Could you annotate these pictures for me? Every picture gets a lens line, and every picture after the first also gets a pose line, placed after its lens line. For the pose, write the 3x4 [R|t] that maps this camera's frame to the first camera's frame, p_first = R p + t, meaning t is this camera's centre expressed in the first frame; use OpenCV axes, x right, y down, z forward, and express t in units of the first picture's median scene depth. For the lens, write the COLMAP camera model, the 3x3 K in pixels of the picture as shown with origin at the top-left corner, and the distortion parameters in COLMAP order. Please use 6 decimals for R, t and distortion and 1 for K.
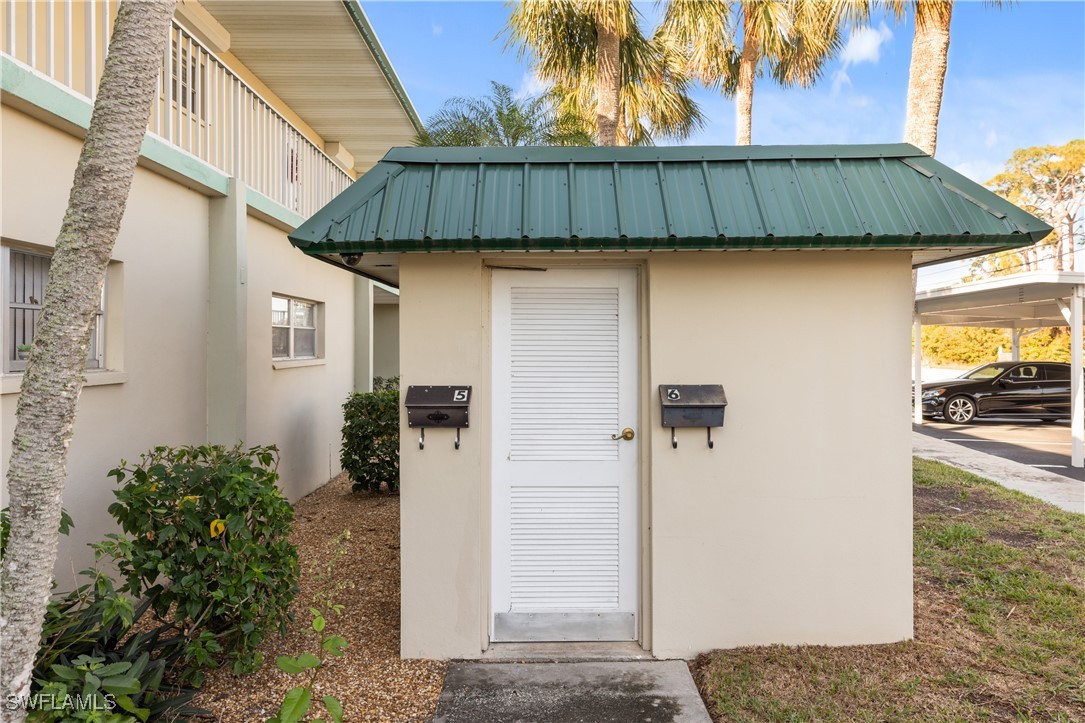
lens RADIAL K [[749.4, 0, 542.5], [0, 749.4, 361.5], [0, 0, 1]] dist [-0.009878, -0.002734]
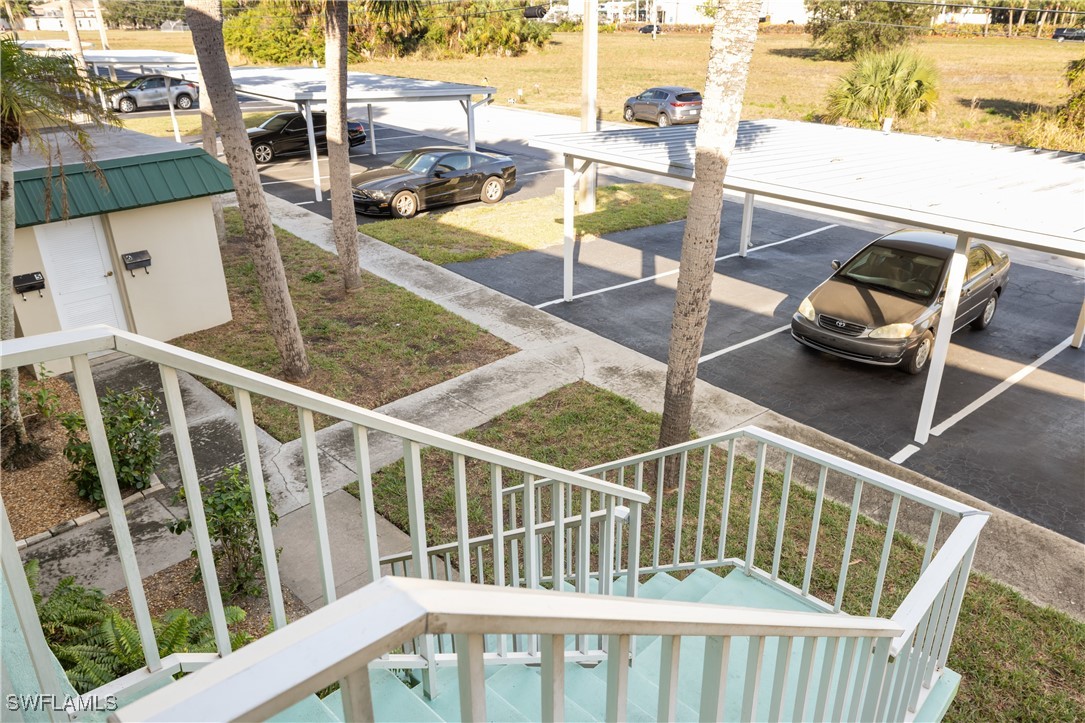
lens RADIAL K [[764.0, 0, 542.5], [0, 764.0, 361.5], [0, 0, 1]] dist [0.003261, 0.001697]
pose [[0.690941, -0.304643, 0.655586, -0.654849], [0.006676, 0.909520, 0.415606, -0.690148], [-0.722880, -0.282783, 0.630459, -1.749606]]
